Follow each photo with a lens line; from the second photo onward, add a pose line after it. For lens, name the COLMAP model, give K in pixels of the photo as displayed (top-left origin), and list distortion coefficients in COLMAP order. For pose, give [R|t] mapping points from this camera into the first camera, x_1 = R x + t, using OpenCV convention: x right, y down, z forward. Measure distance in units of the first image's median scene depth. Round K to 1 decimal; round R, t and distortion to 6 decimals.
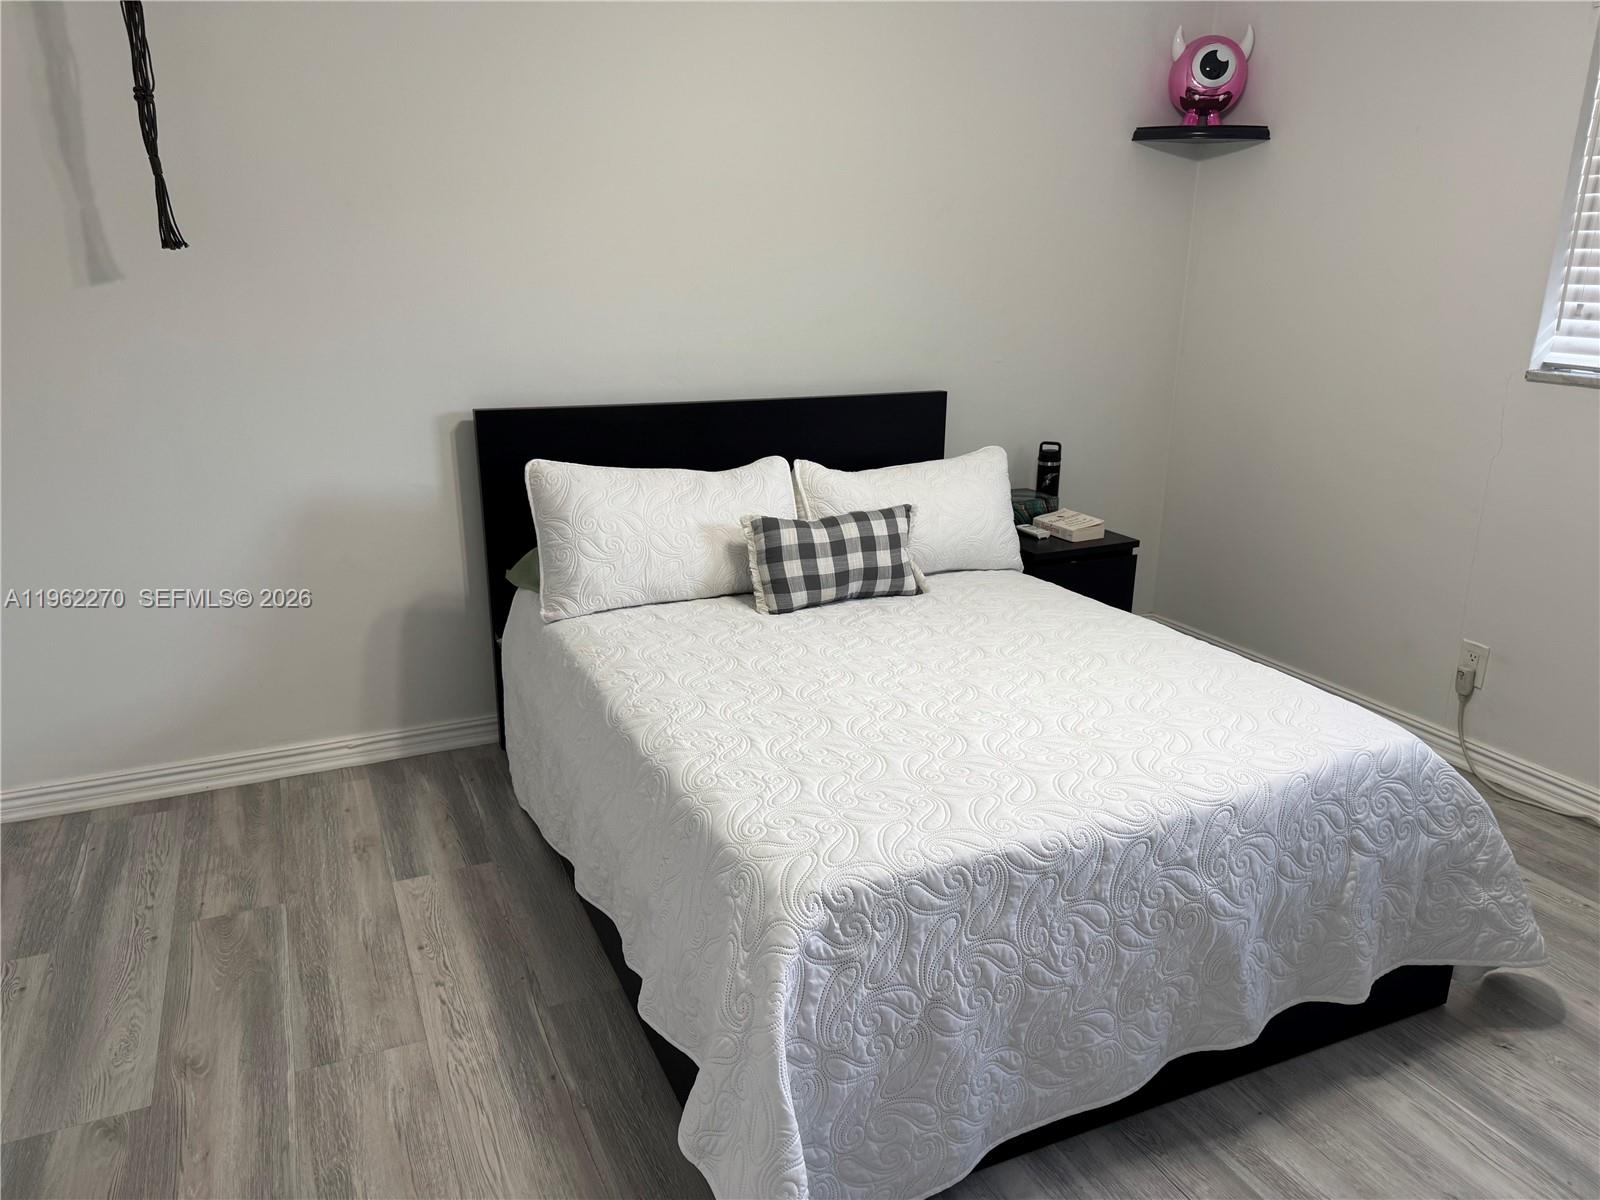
lens RADIAL K [[1134.9, 0, 794.7], [0, 1134.9, 597.2], [0, 0, 1]] dist [0.093308, -0.110617]
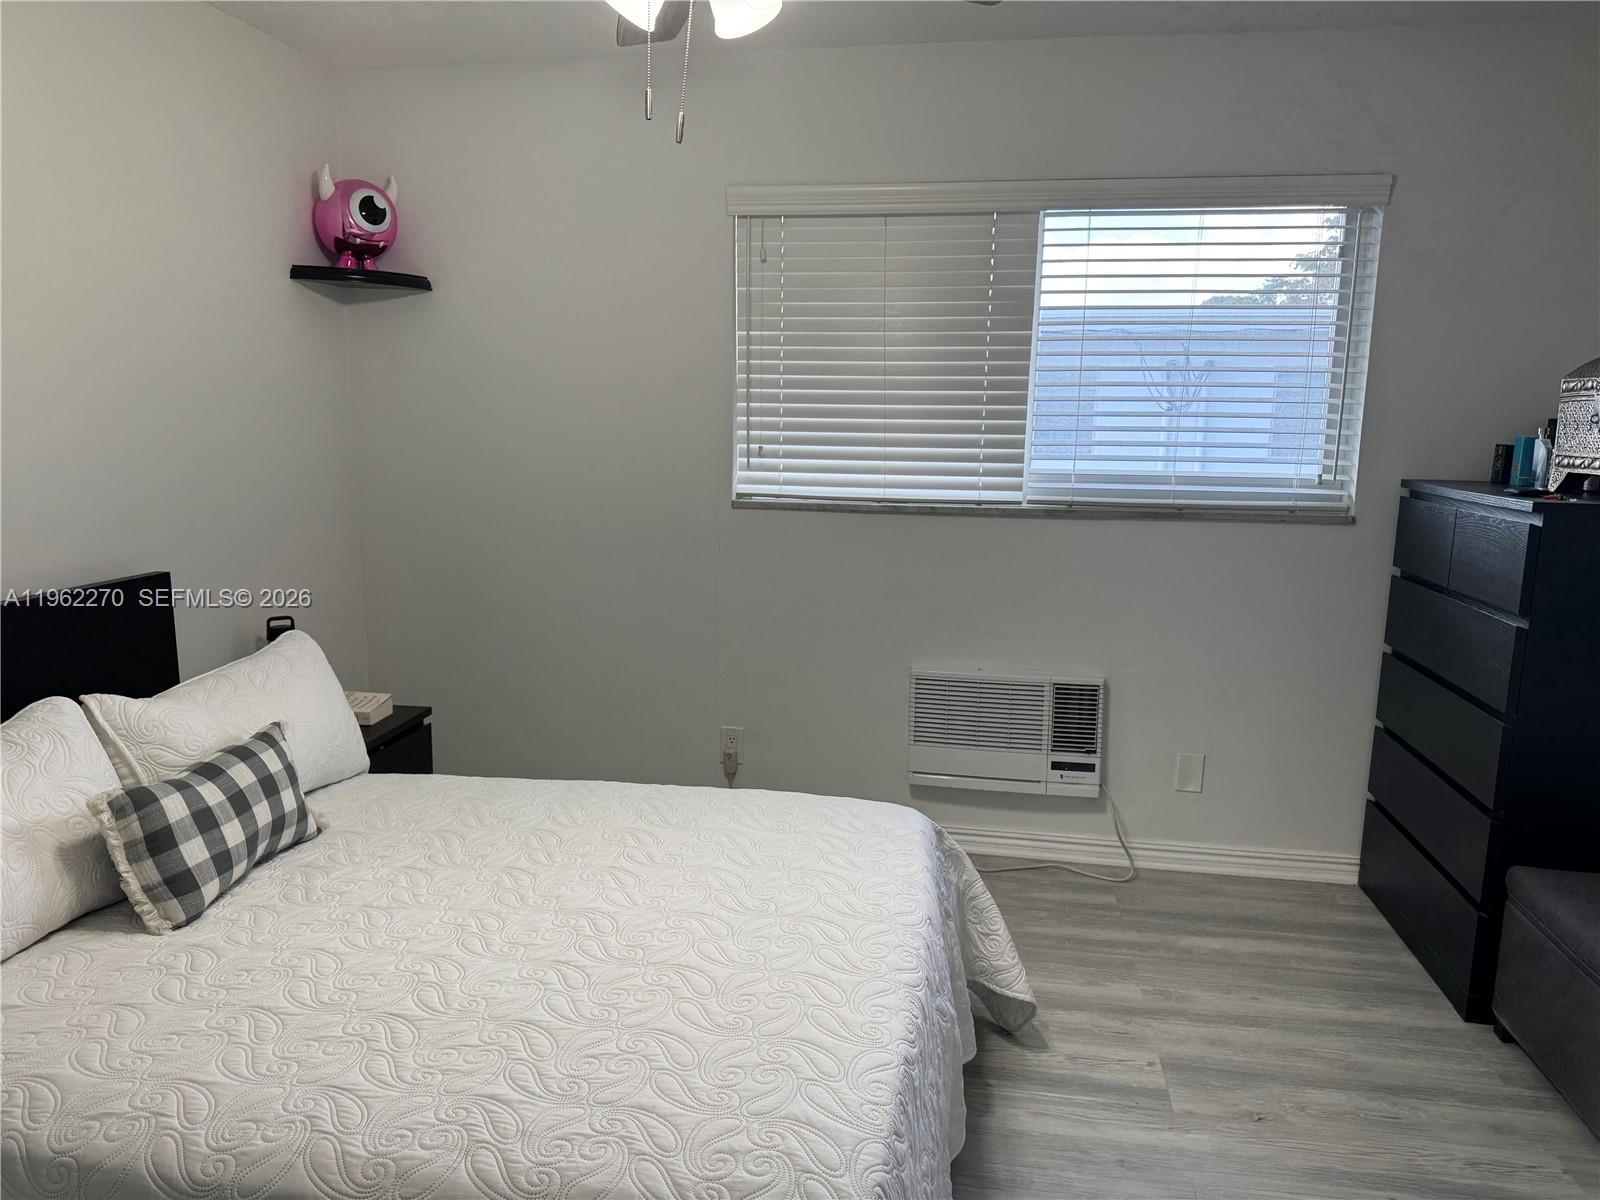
lens RADIAL K [[1129.6, 0, 792.4], [0, 1129.6, 605.6], [0, 0, 1]] dist [0.070622, -0.088477]
pose [[0.560774, -0.143166, 0.815497, -0.328128], [0.229577, 0.973204, 0.012985, -0.092617], [-0.795504, 0.179938, 0.578615, 0.293076]]
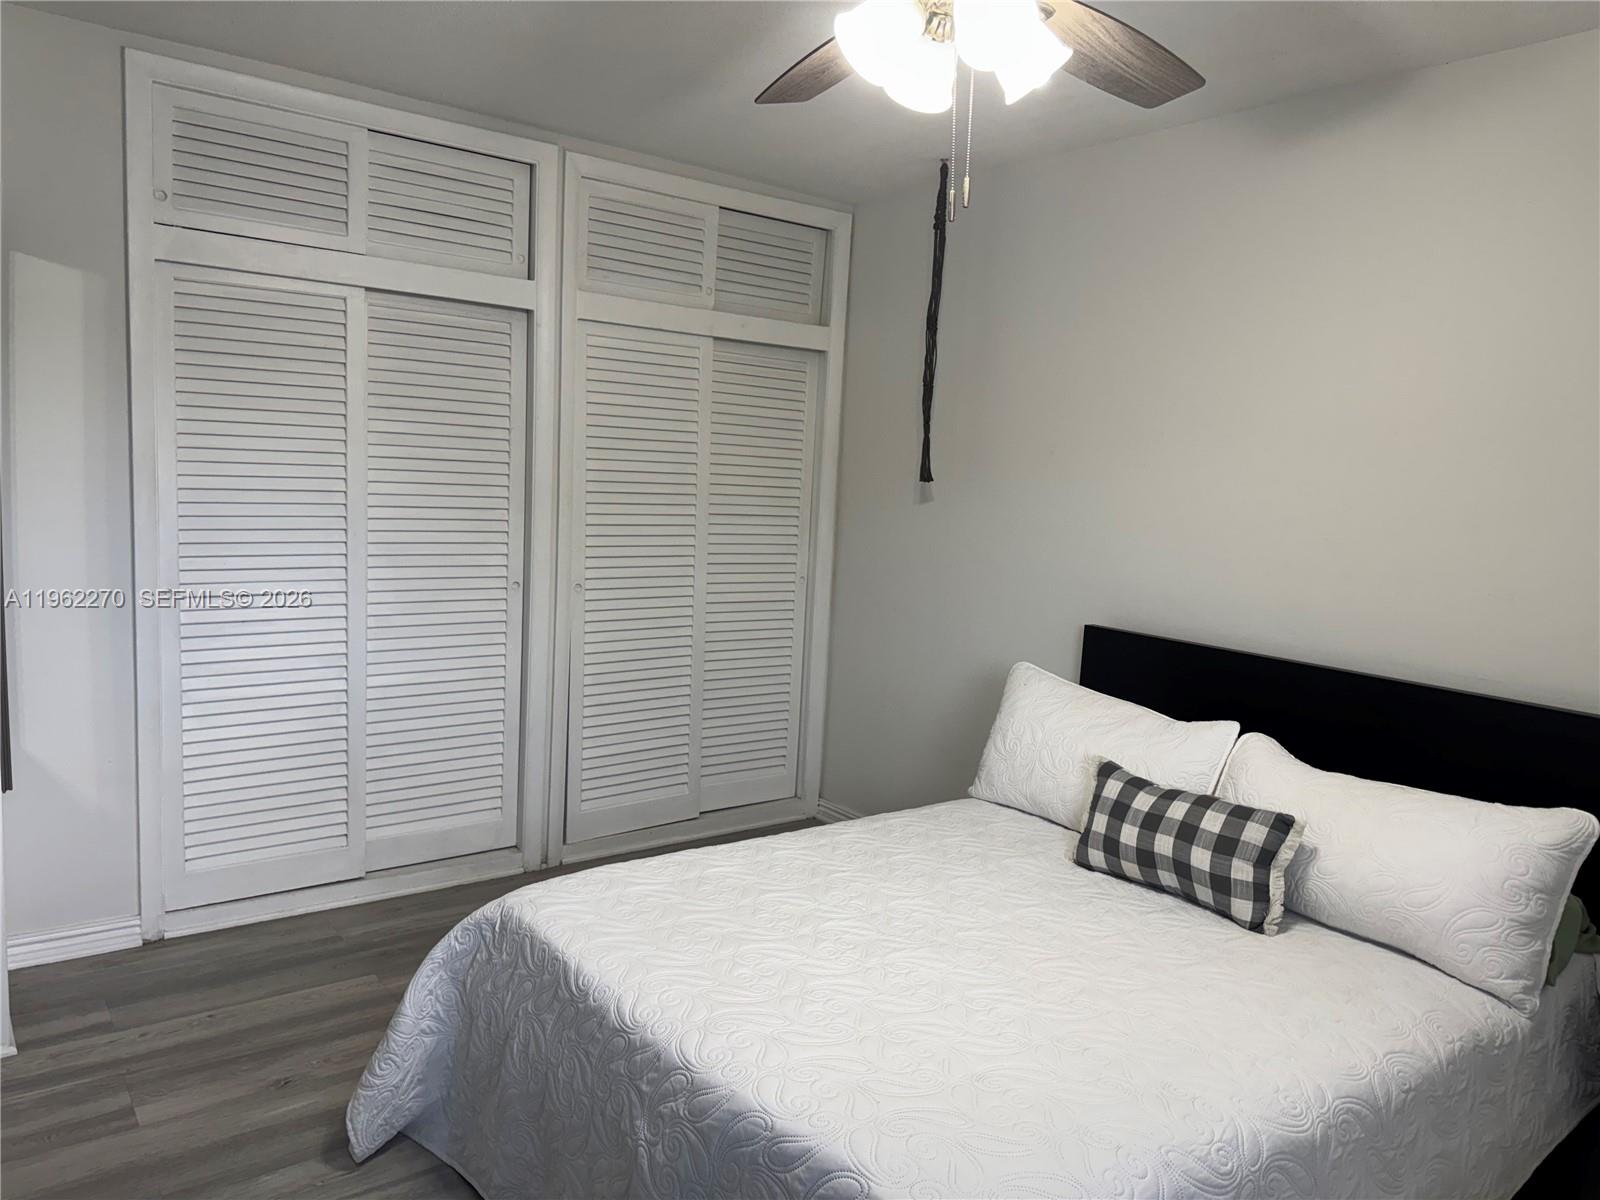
lens RADIAL K [[1127.0, 0, 795.0], [0, 1127.0, 603.4], [0, 0, 1]] dist [0.130080, -0.210178]
pose [[0.222594, 0.123753, -0.967025, 0.787537], [-0.326267, 0.944171, 0.045727, -0.150249], [0.918696, 0.305330, 0.250543, 0.483228]]
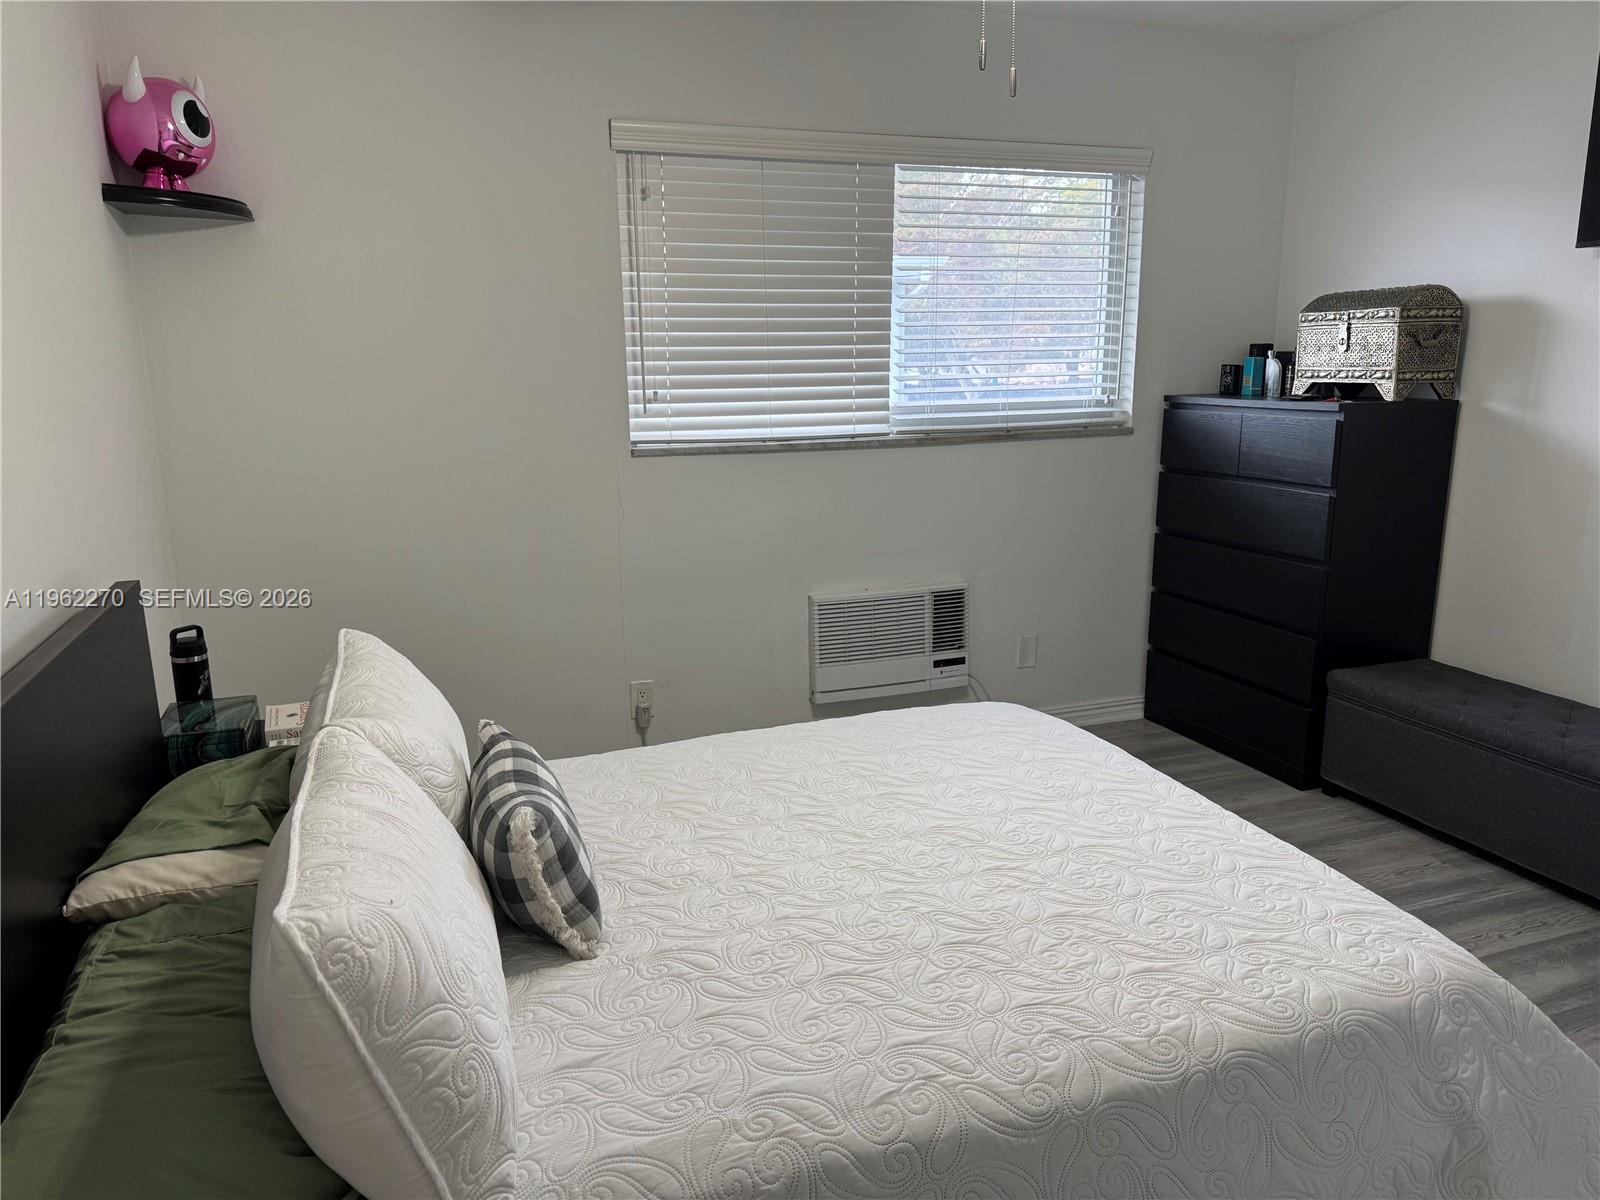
lens RADIAL K [[1127.0, 0, 795.0], [0, 1127.0, 603.4], [0, 0, 1]] dist [0.130080, -0.210178]
pose [[0.071168, -0.223368, 0.972133, -0.536689], [0.299280, 0.934482, 0.192807, -0.230583], [-0.951508, 0.277218, 0.133355, 0.759512]]
